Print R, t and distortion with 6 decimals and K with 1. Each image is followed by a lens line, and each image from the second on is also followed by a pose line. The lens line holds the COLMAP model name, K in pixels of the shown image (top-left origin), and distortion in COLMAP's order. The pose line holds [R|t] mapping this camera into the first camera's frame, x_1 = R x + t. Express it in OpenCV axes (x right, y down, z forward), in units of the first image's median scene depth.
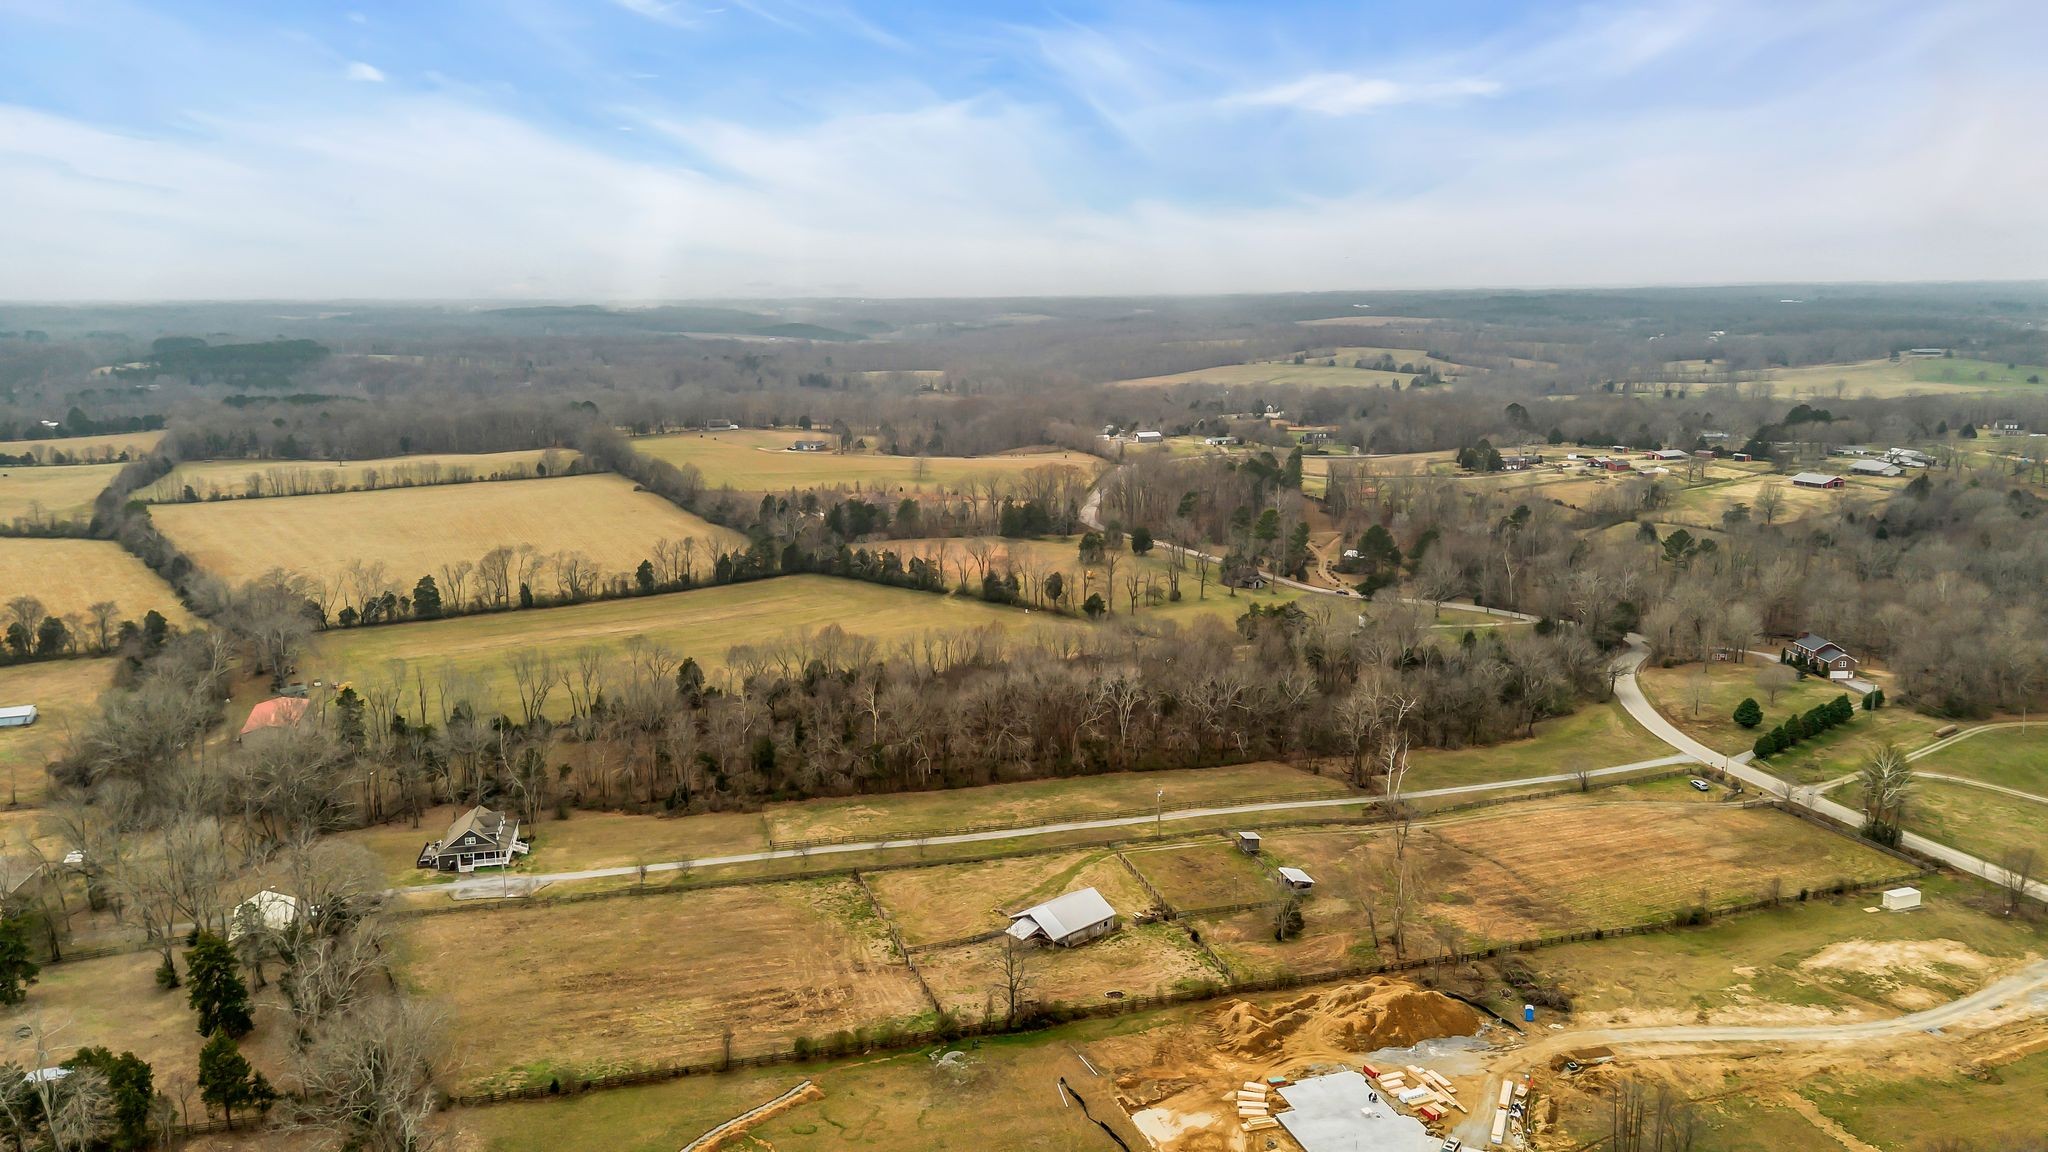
lens RADIAL K [[1428.4, 0, 1033.6], [0, 1428.4, 578.8], [0, 0, 1]] dist [0.108833, -0.128126]
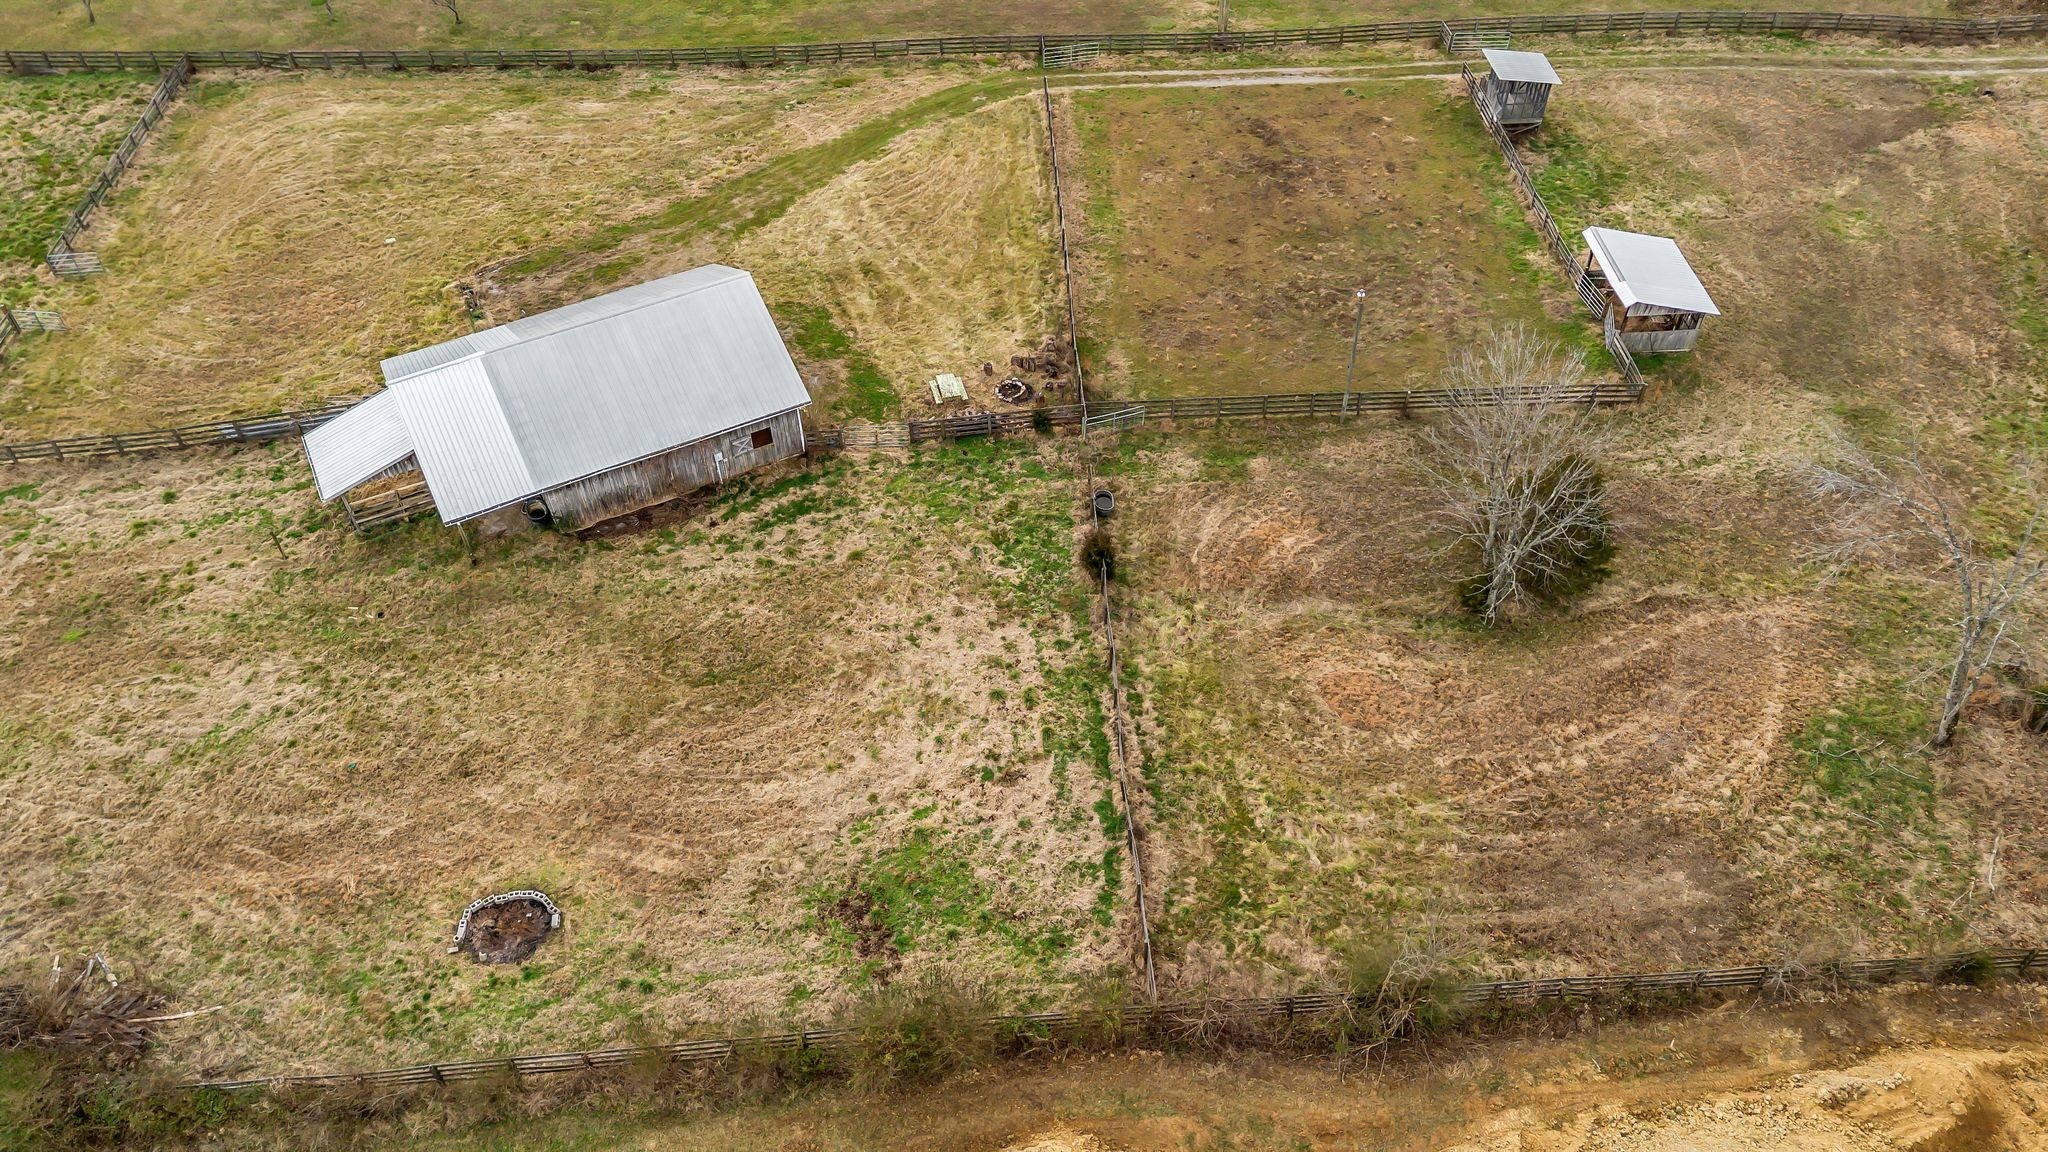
lens RADIAL K [[1440.7, 0, 1028.7], [0, 1440.7, 555.2], [0, 0, 1]] dist [0.088275, -0.104601]
pose [[0.971893, 0.159433, -0.173220, 0.149296], [-0.036472, 0.828865, 0.558259, 0.125898], [0.232581, -0.536250, 0.811383, 0.854731]]
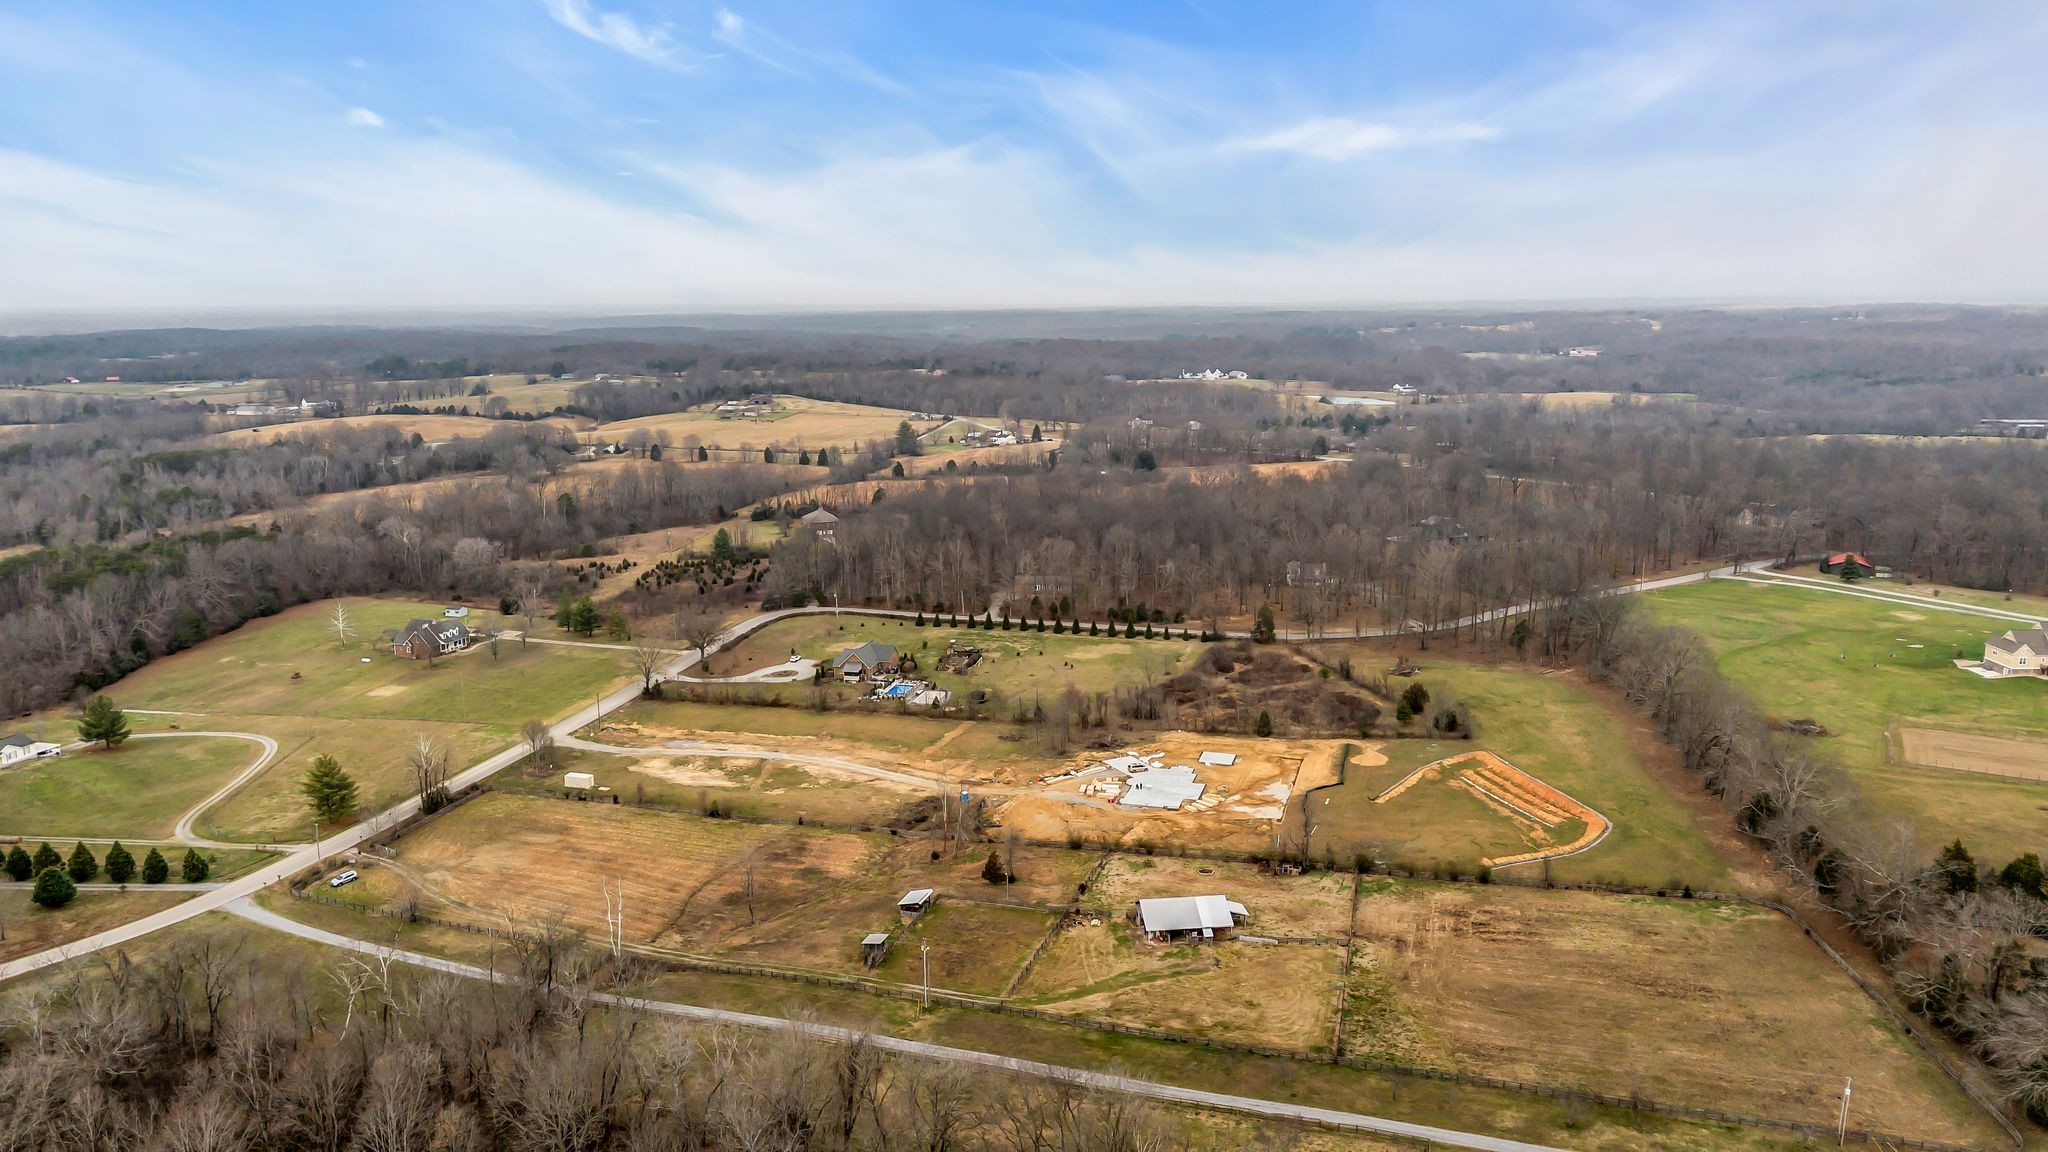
lens RADIAL K [[1428.4, 0, 1033.6], [0, 1428.4, 578.8], [0, 0, 1]] dist [0.108833, -0.128126]
pose [[-0.820942, -0.107214, 0.560856, -0.460047], [0.121757, 0.926758, 0.355380, -0.373469], [-0.557879, 0.360034, -0.747761, 1.836948]]
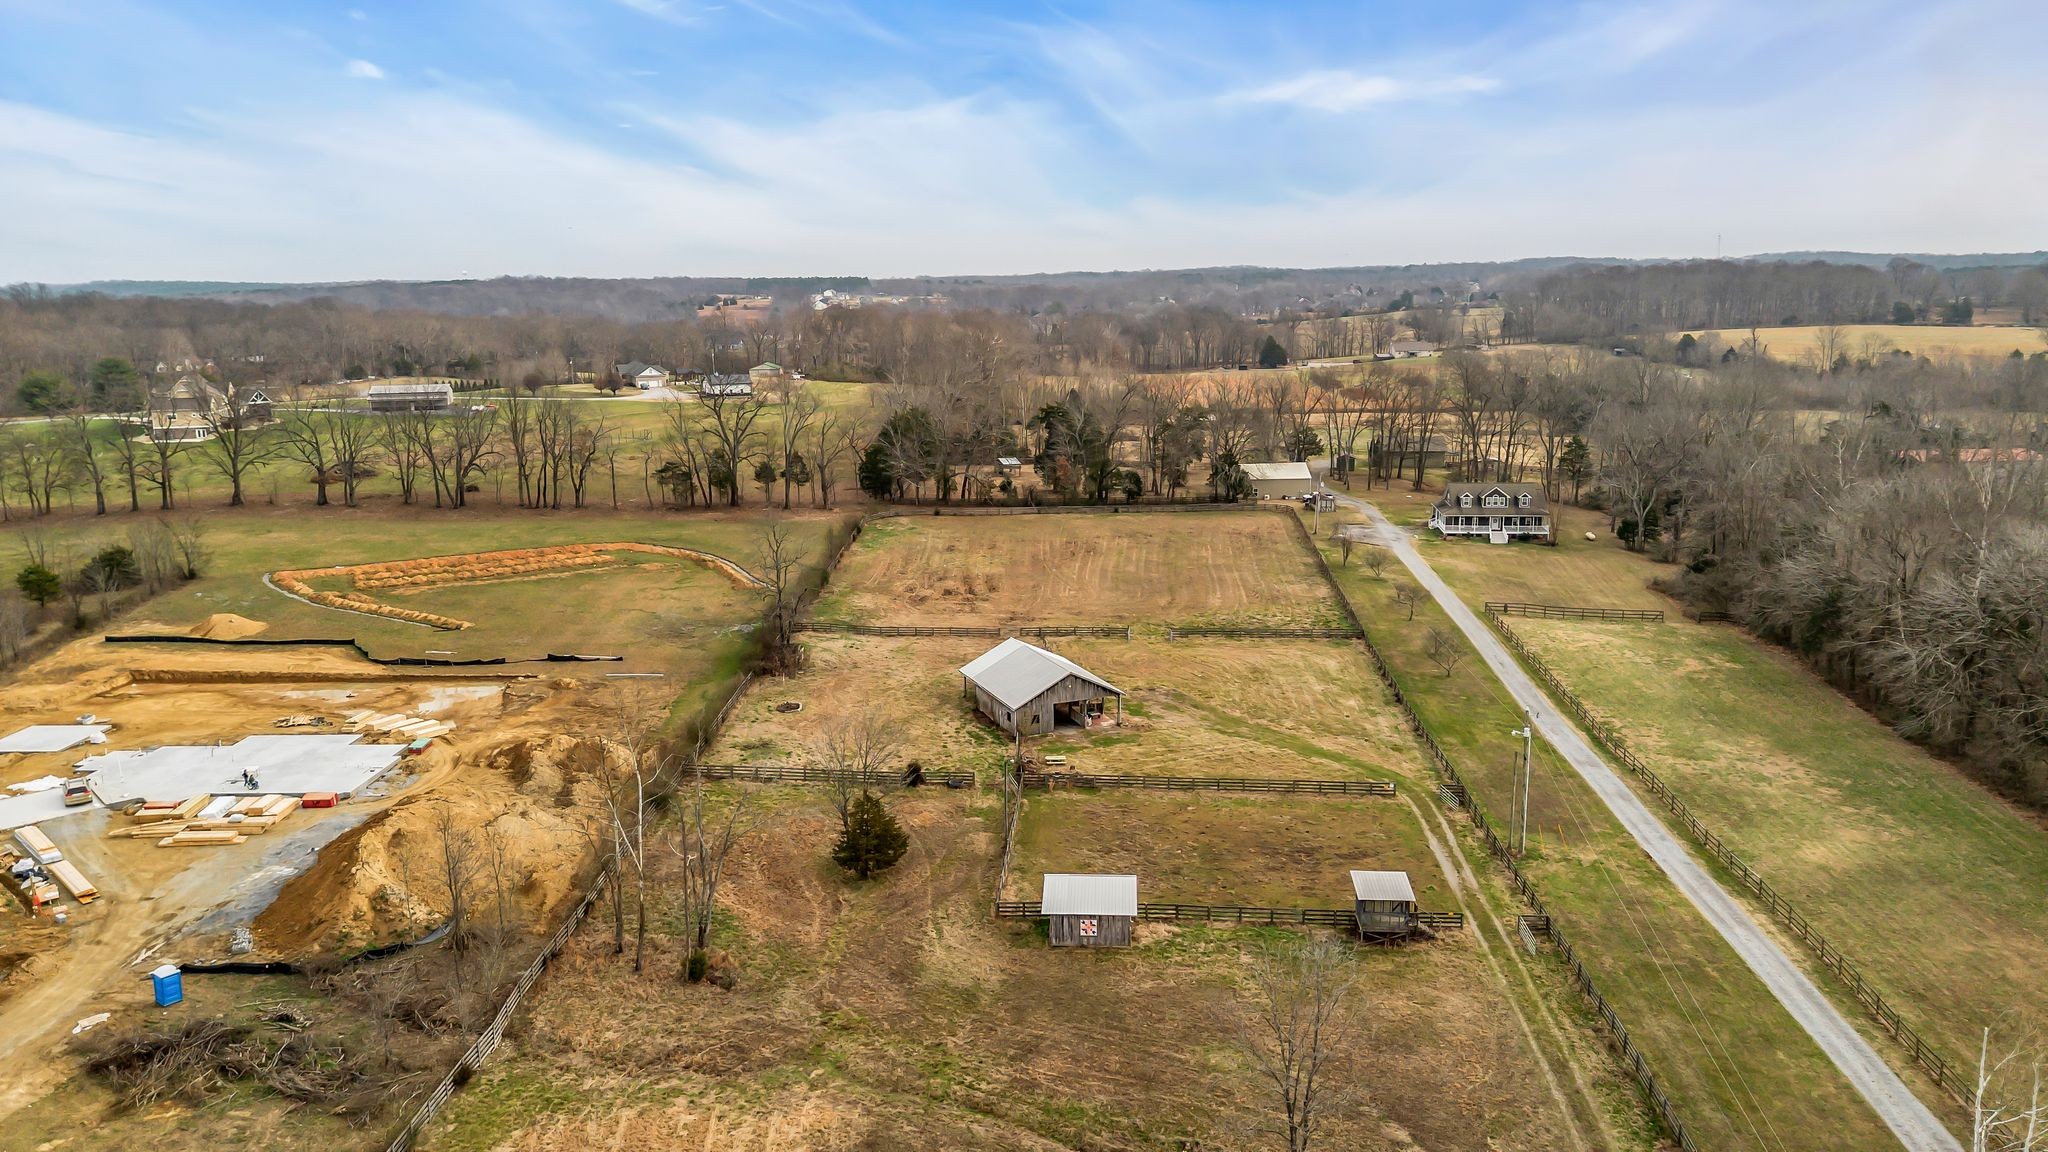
lens RADIAL K [[1440.7, 0, 1028.7], [0, 1440.7, 555.2], [0, 0, 1]] dist [0.088275, -0.104601]
pose [[-0.339939, 0.187694, -0.921527, 0.568863], [-0.170338, 0.951386, 0.256611, 0.045006], [0.924893, 0.244203, -0.291442, 1.225246]]
